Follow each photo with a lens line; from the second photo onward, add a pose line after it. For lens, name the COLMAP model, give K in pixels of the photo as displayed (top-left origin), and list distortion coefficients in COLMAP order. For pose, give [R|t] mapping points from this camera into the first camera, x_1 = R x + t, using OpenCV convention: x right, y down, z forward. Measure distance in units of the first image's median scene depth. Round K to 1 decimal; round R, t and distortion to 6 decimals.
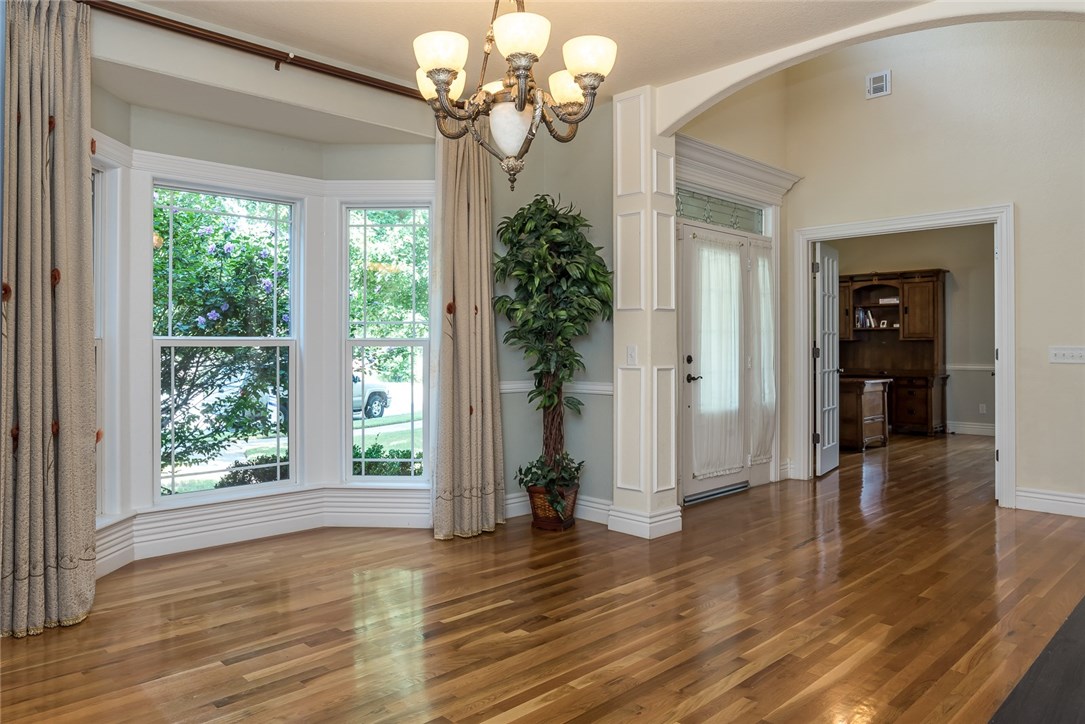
lens RADIAL K [[725.3, 0, 542.2], [0, 725.3, 337.1], [0, 0, 1]] dist [0.000672, 0.000052]
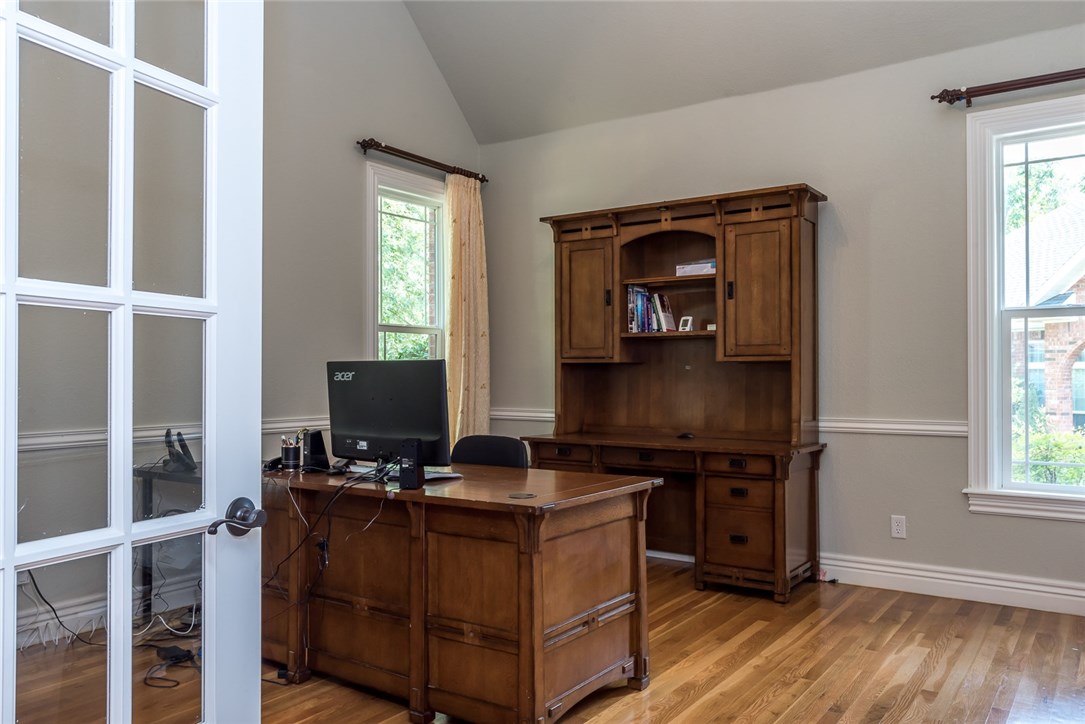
lens RADIAL K [[834.7, 0, 542.5], [0, 834.7, 362.0], [0, 0, 1]] dist [0.000361, -0.000072]
pose [[0.980785, 0.002760, 0.195071, 0.302026], [-0.002345, 0.999994, -0.002357, 0.006096], [-0.195076, 0.001854, 0.980786, 0.550400]]
